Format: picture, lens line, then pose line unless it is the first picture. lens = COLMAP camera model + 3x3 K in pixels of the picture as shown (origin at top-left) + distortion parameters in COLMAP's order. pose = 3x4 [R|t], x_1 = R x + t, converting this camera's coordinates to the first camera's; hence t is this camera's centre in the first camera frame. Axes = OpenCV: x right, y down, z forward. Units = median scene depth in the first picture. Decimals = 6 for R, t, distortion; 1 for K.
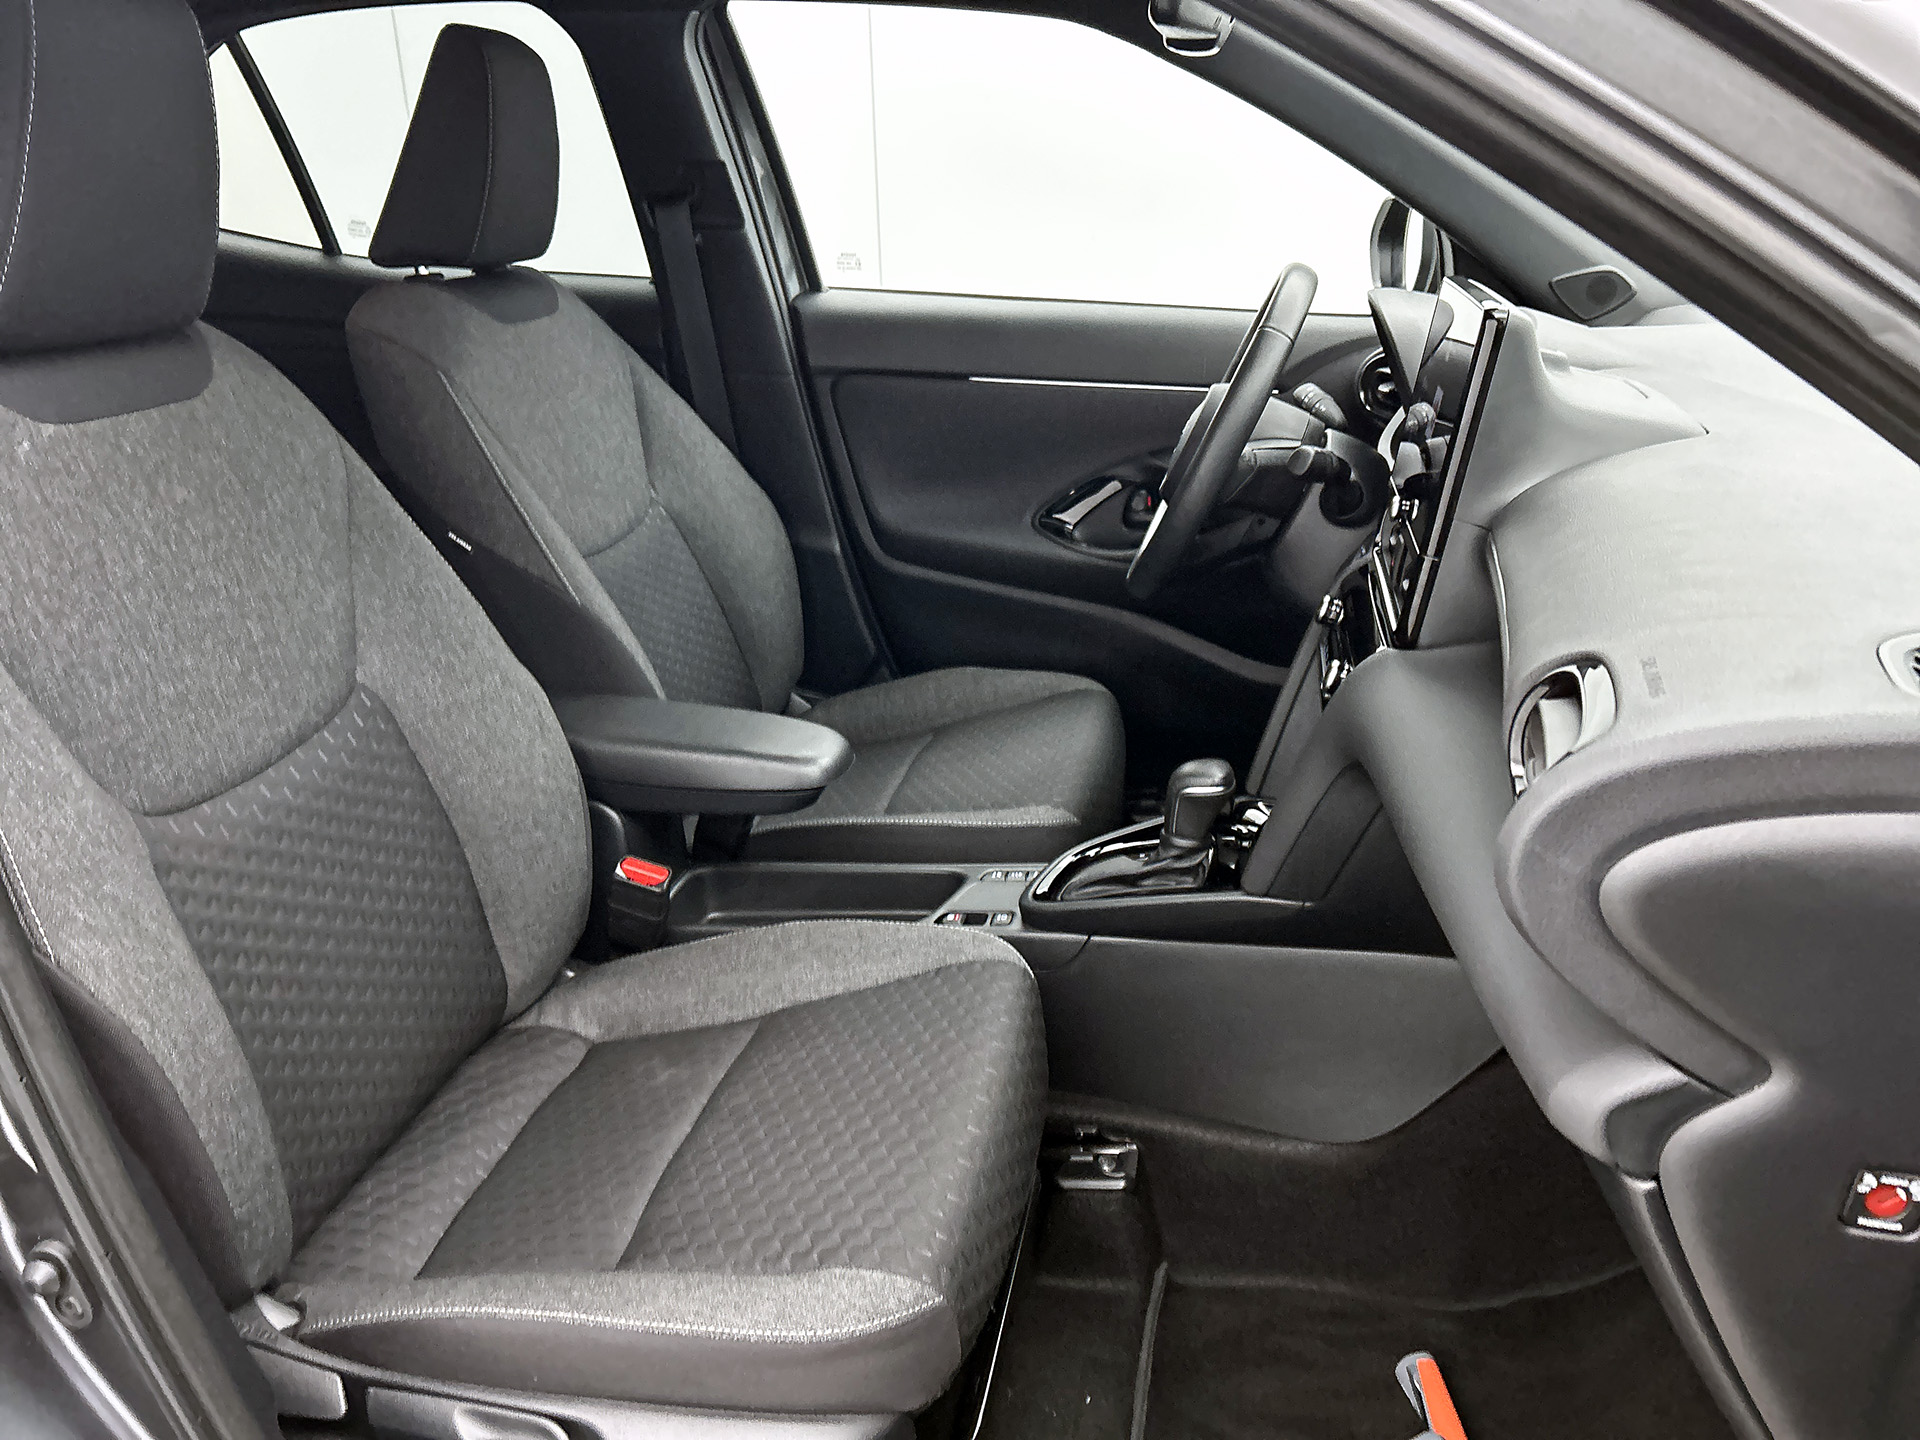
lens RADIAL K [[1438.6, 0, 968.7], [0, 1438.6, 722.9], [0, 0, 1]] dist [0.040414, -0.043927]
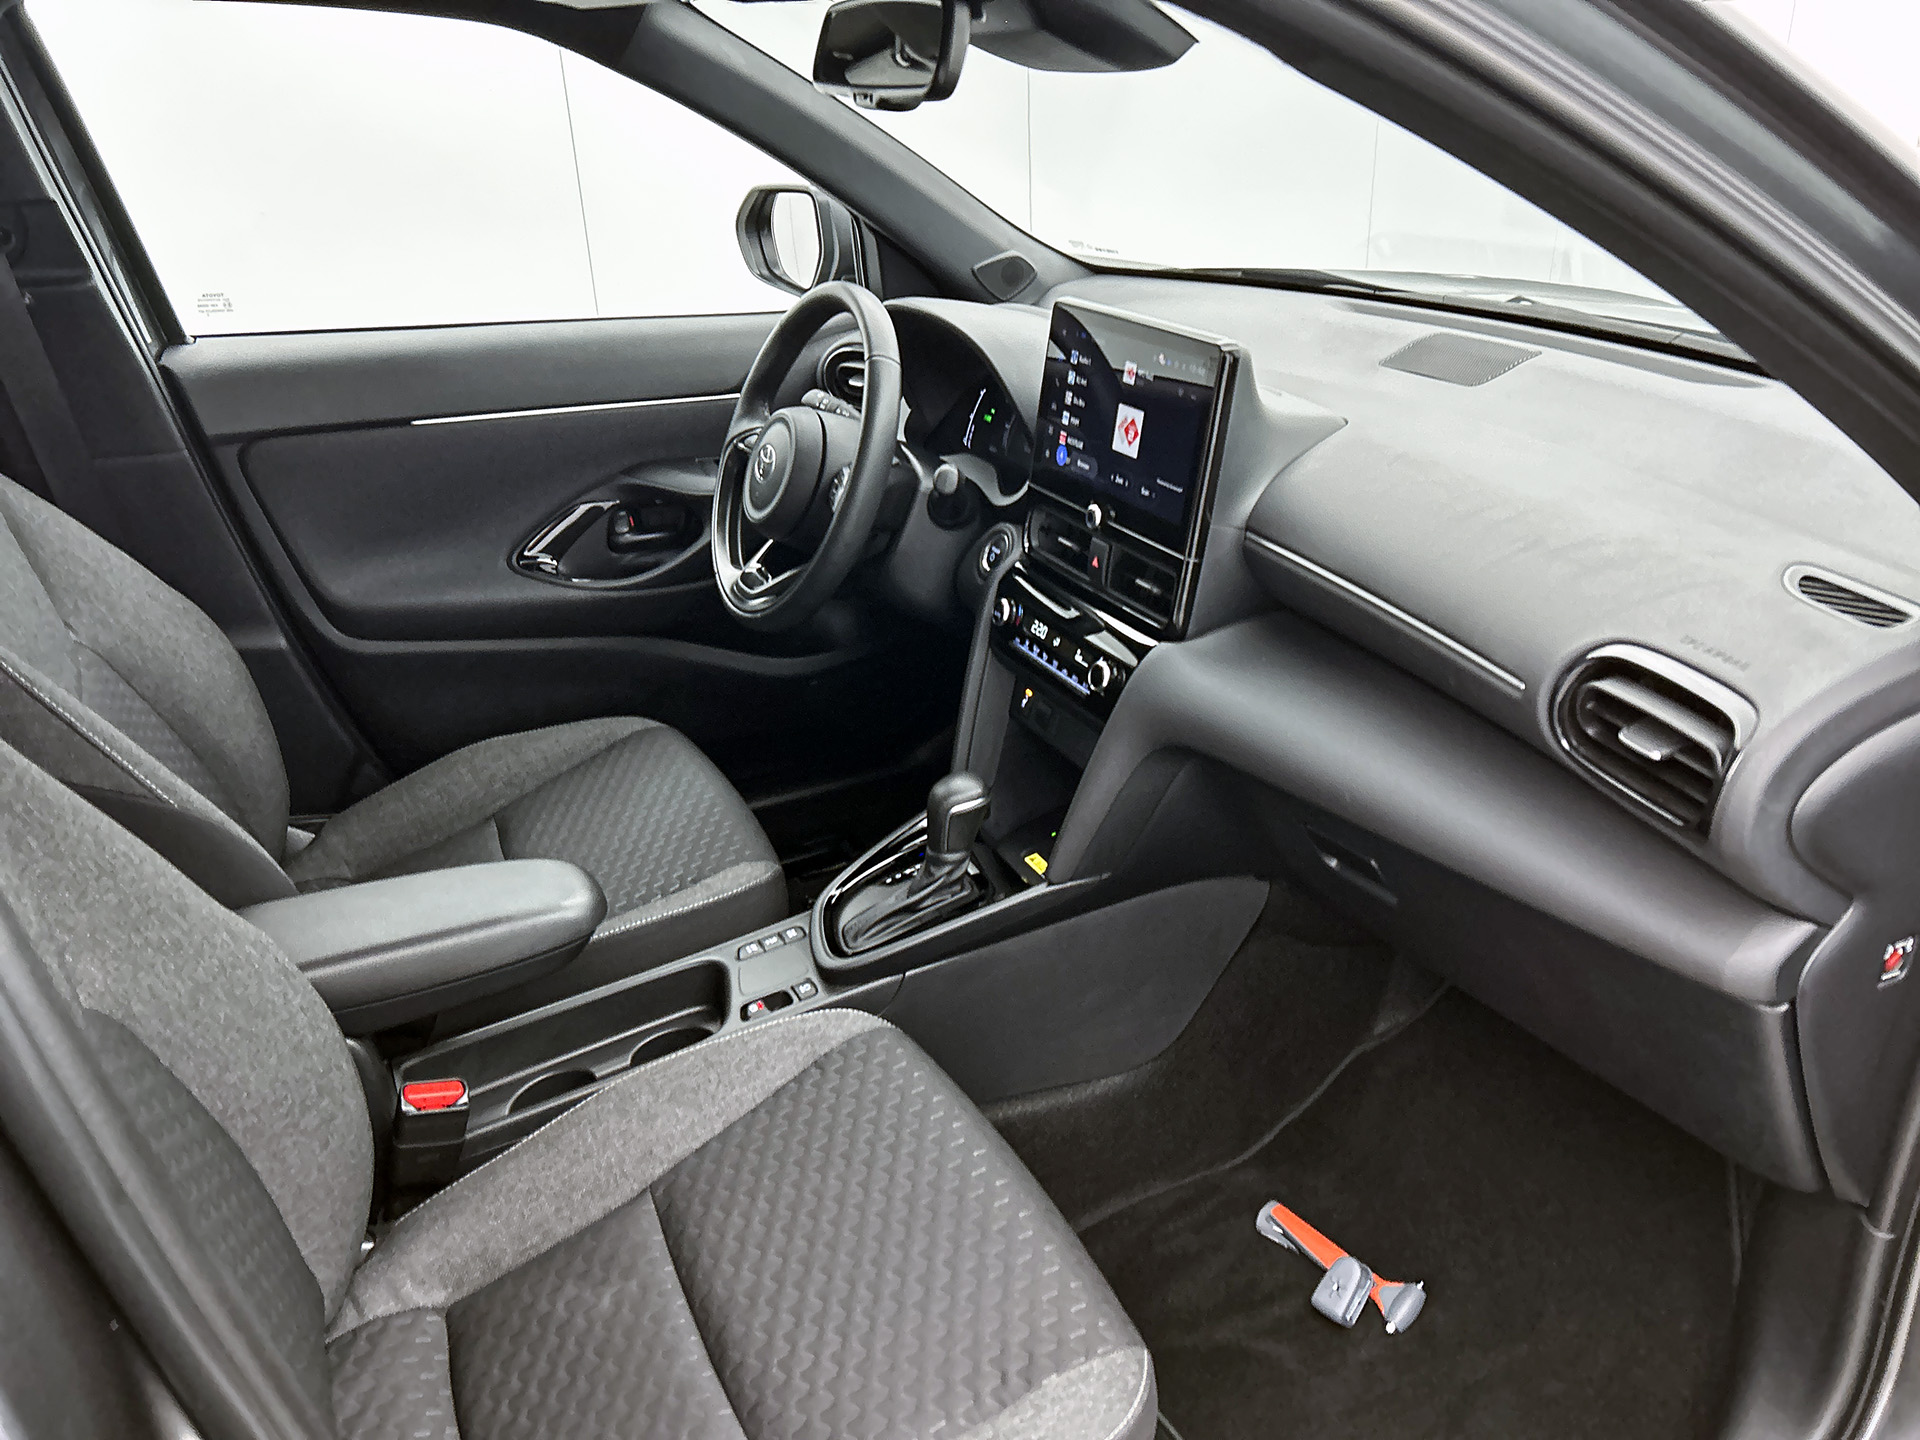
lens RADIAL K [[1438.6, 0, 962.9], [0, 1438.6, 728.4], [0, 0, 1]] dist [0.040414, -0.043927]
pose [[0.792839, -0.265996, 0.548317, -0.383888], [0.233412, 0.963652, 0.129979, -0.137897], [-0.562961, 0.024932, 0.826108, 0.126510]]
